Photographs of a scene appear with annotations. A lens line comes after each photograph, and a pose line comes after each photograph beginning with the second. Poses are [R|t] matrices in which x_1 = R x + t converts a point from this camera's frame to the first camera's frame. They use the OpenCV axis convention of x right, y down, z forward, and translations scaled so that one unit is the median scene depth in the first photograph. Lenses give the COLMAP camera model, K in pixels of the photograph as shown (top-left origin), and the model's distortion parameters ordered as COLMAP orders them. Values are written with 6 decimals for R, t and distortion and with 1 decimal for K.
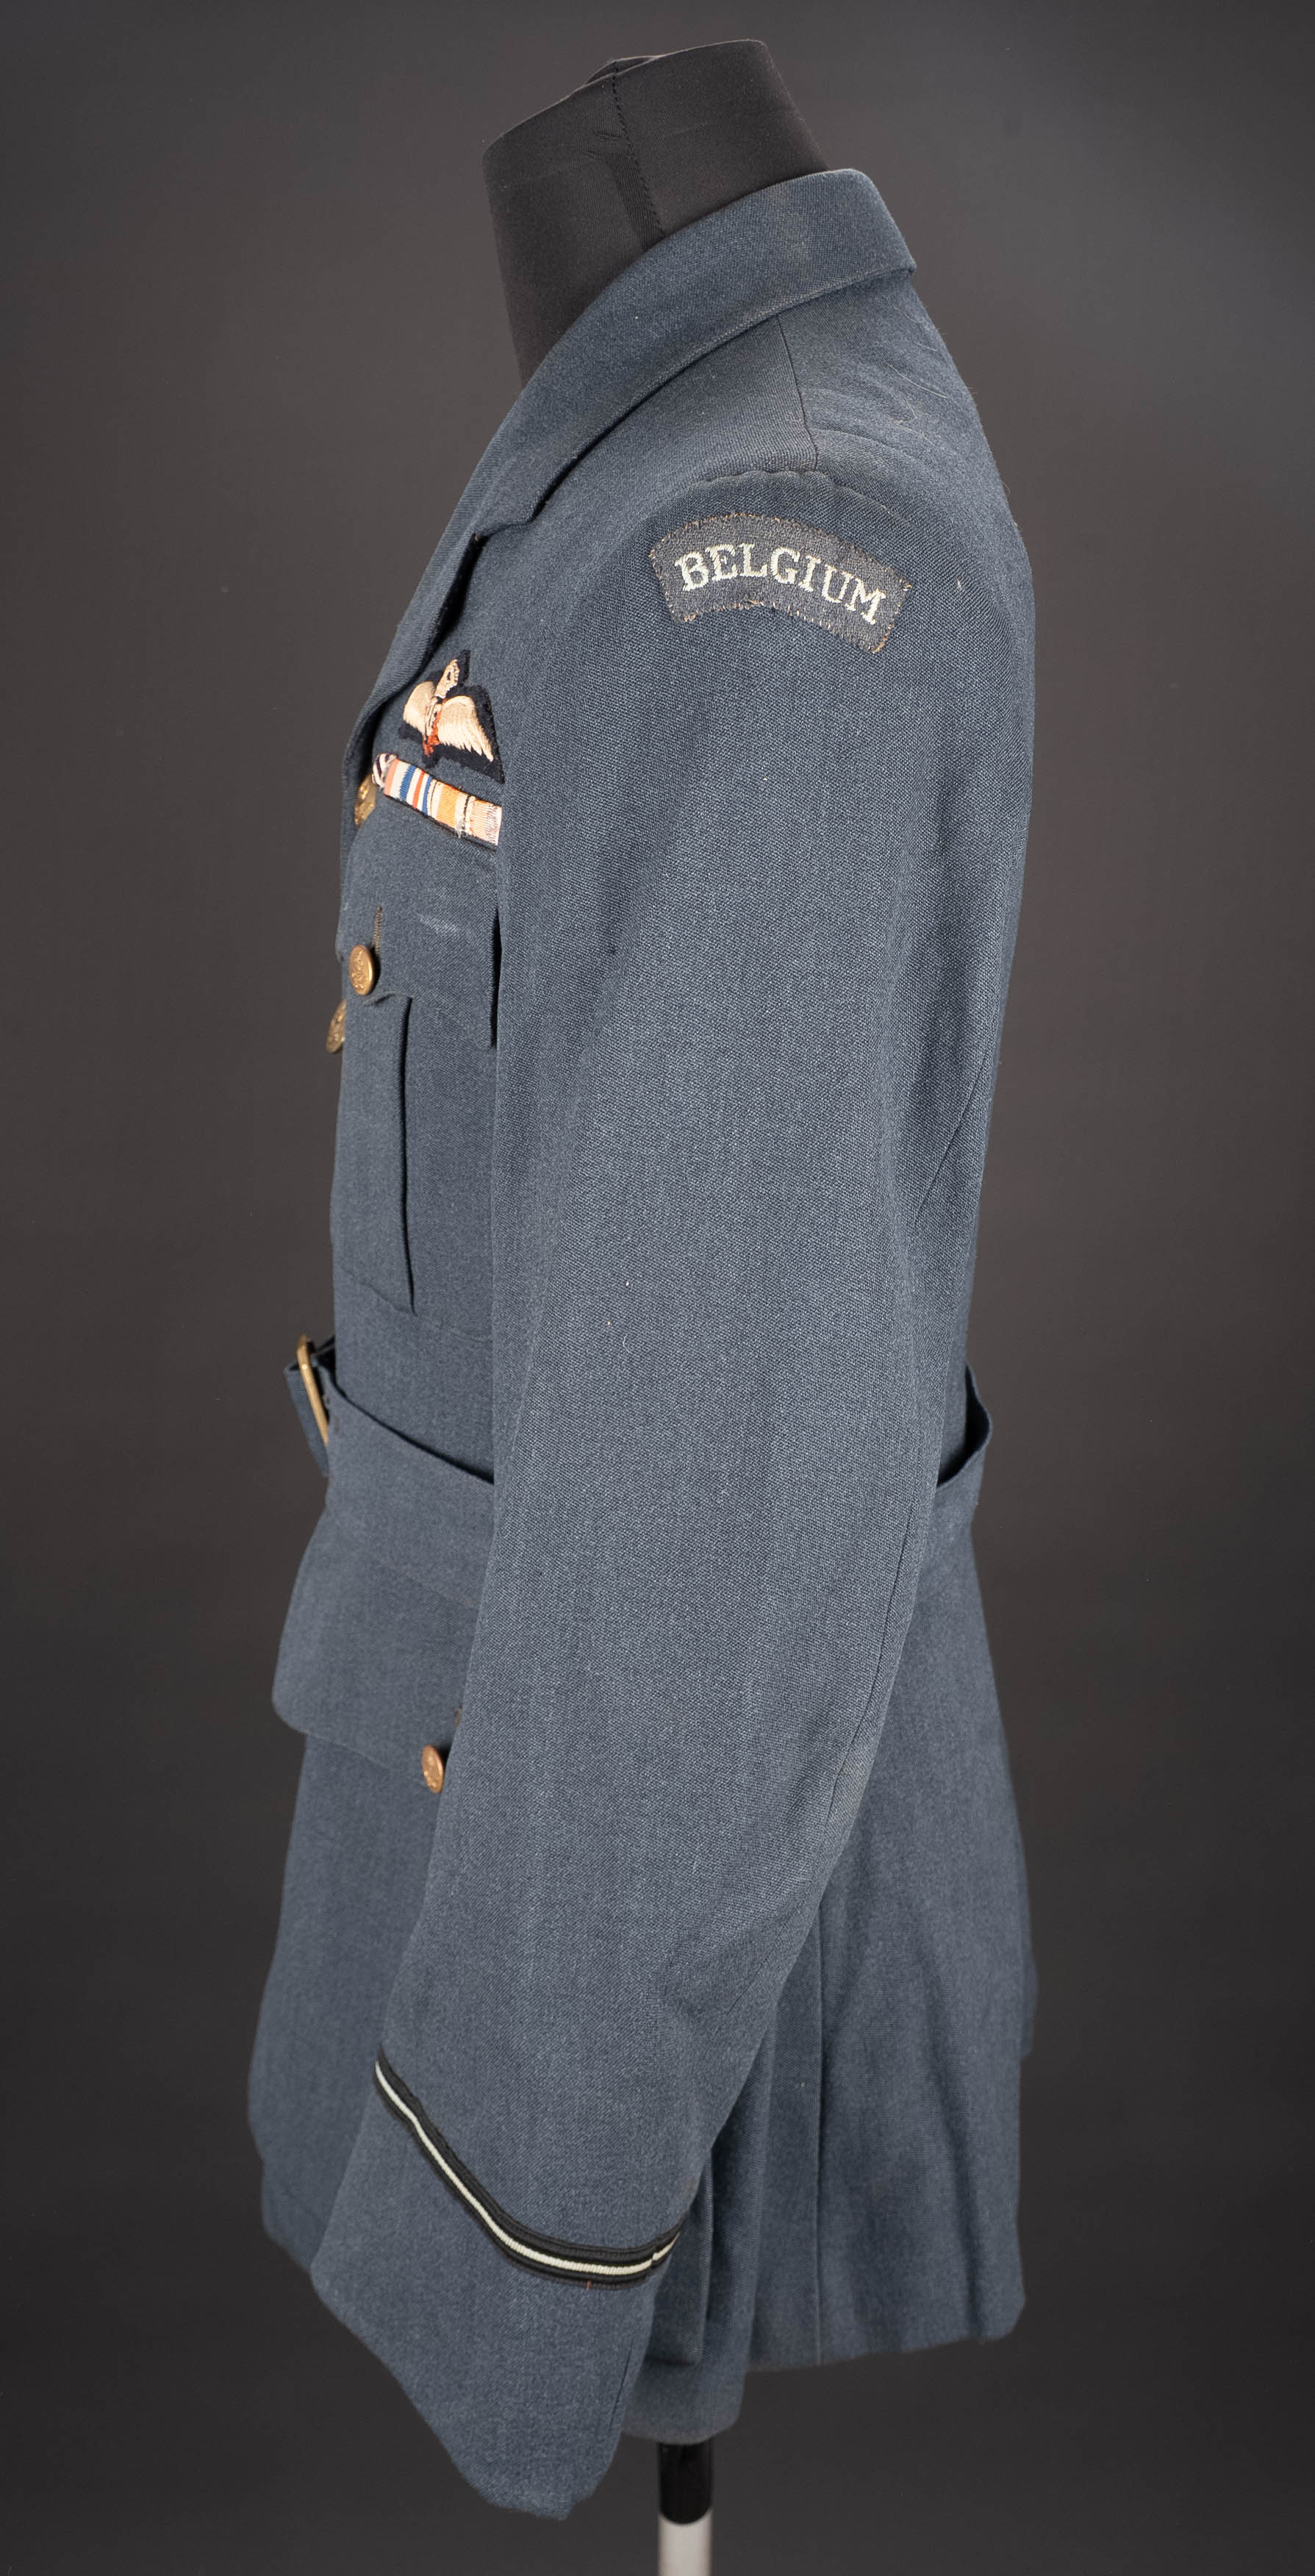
lens RADIAL K [[2754.2, 0, 660.9], [0, 2754.2, 1286.4], [0, 0, 1]] dist [0.017029, 0.000000]
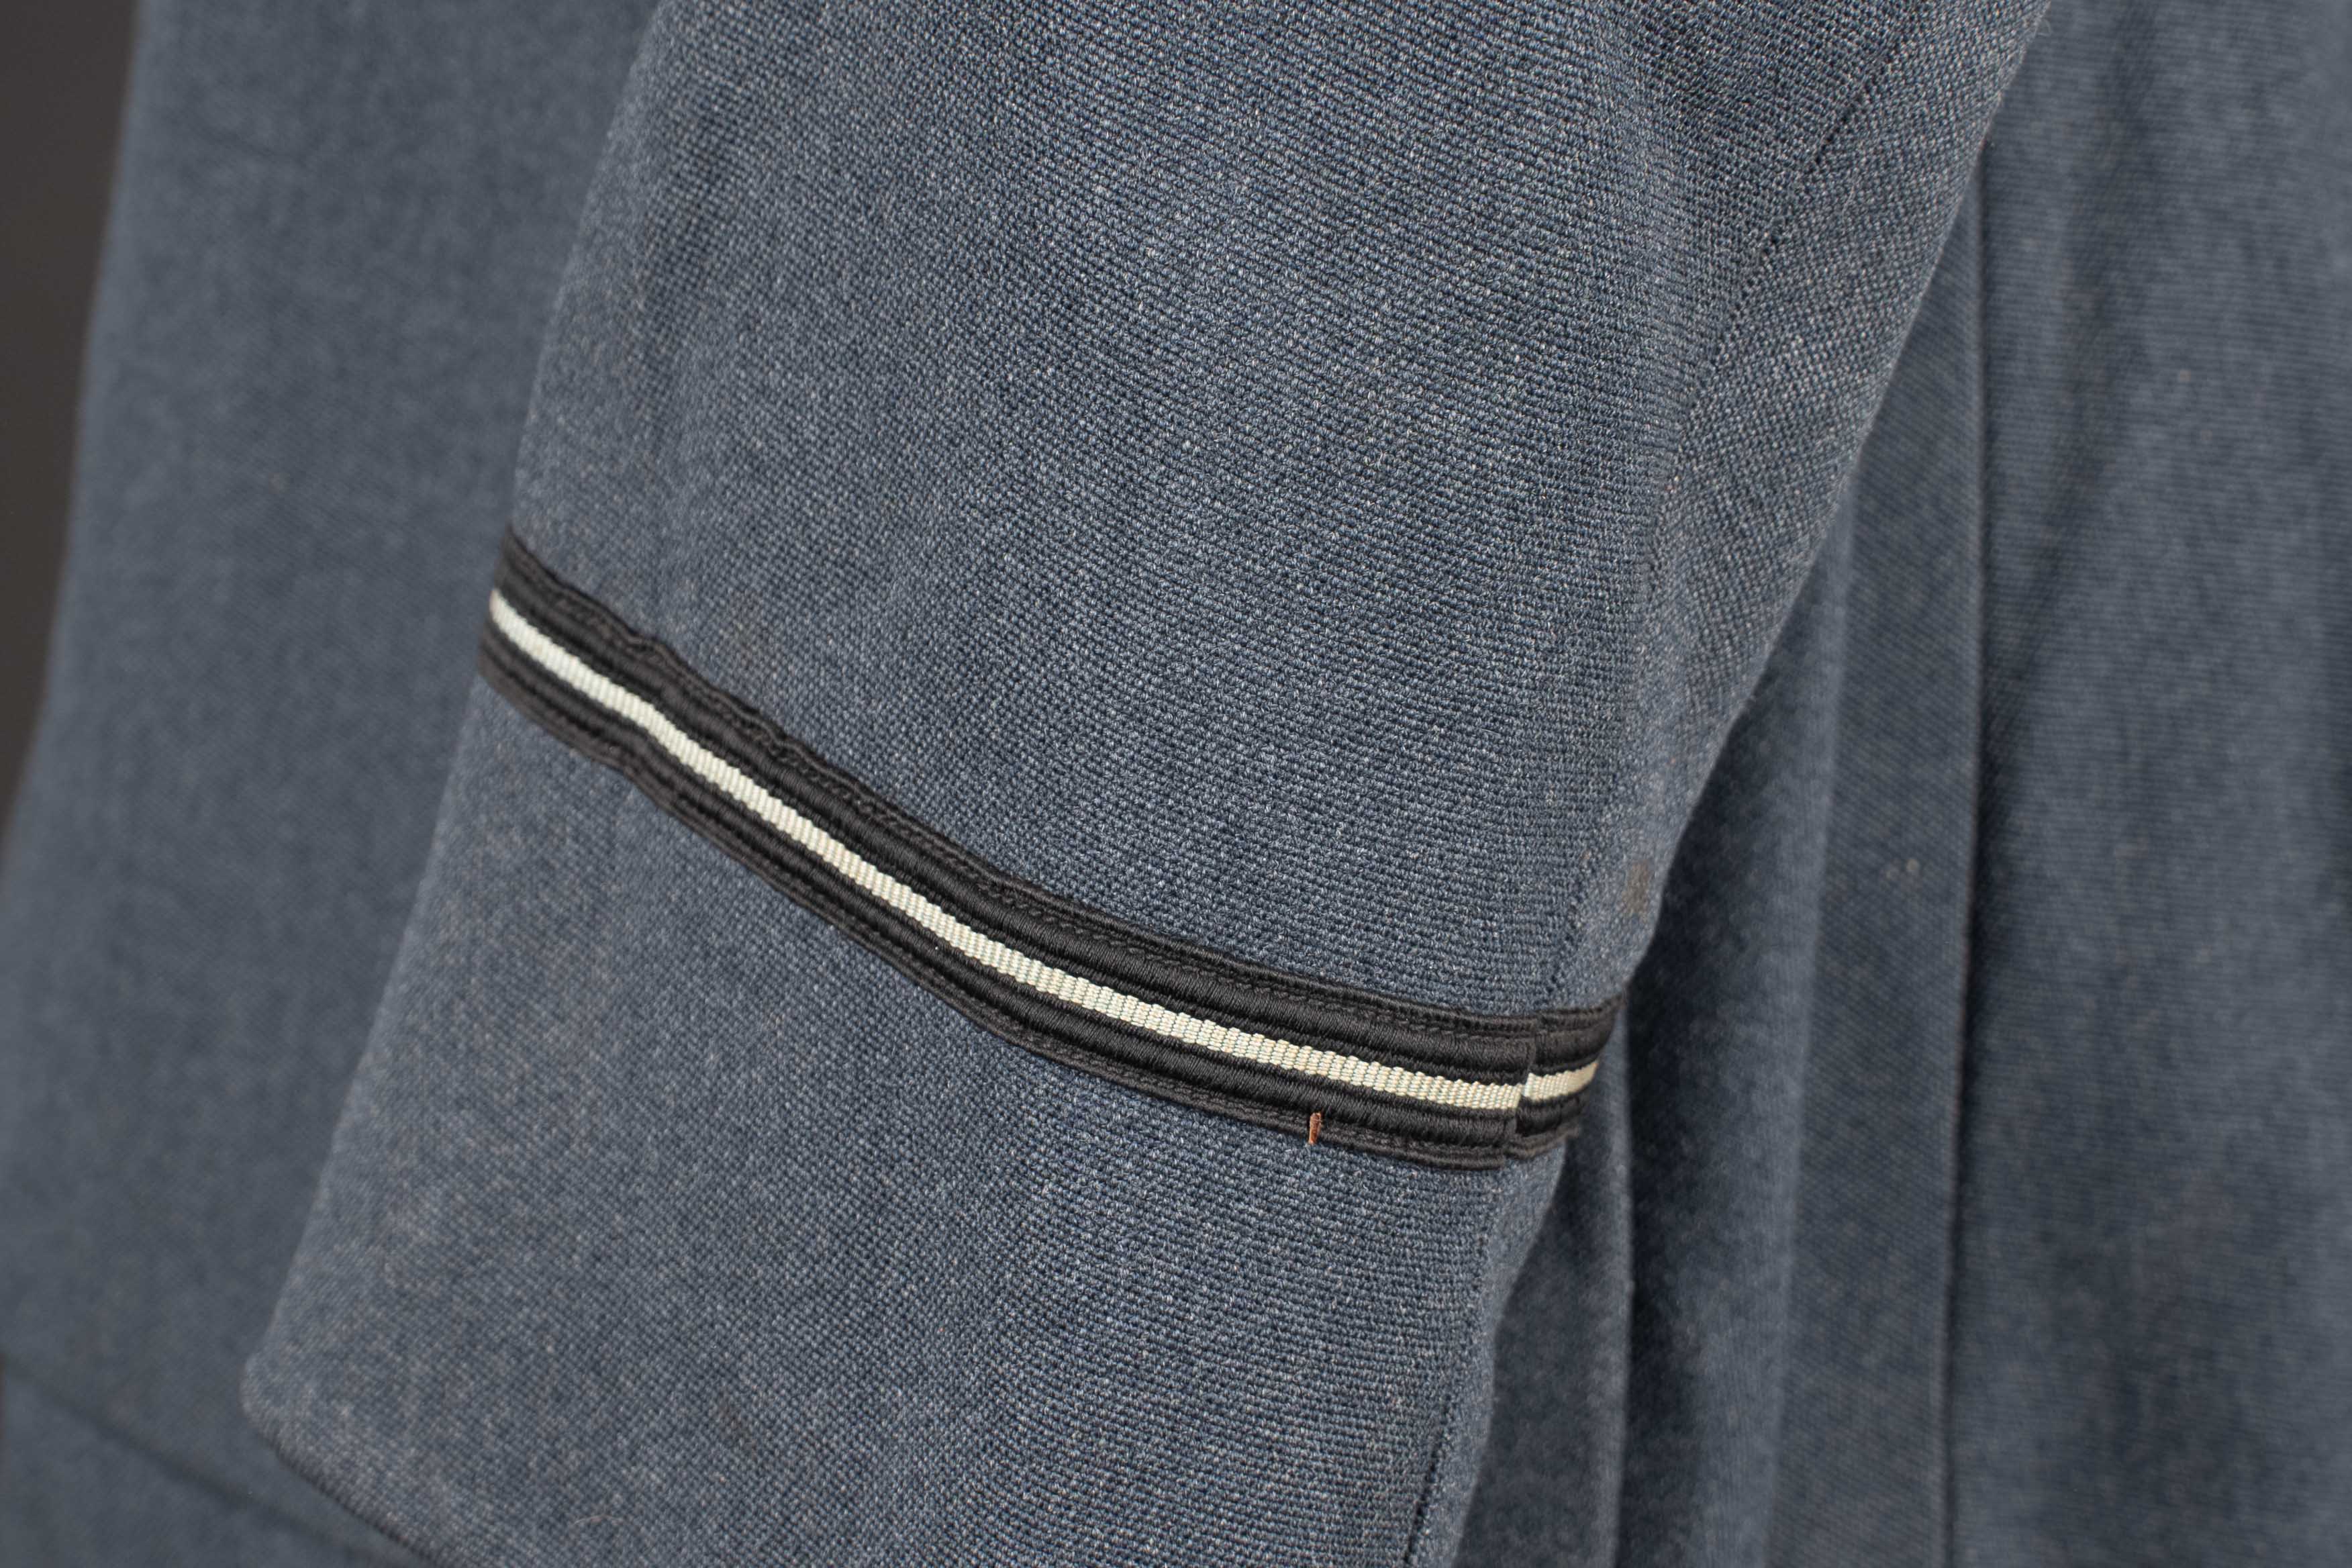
lens RADIAL K [[7346.1, 0, 1179.5], [0, 7346.1, 785.2], [0, 0, 1]] dist [0.495380, 0.000000]
pose [[0.998551, 0.000196, 0.053808, -0.066209], [-0.000349, 0.999996, 0.002835, 0.269785], [-0.053807, -0.002849, 0.998547, 0.214222]]
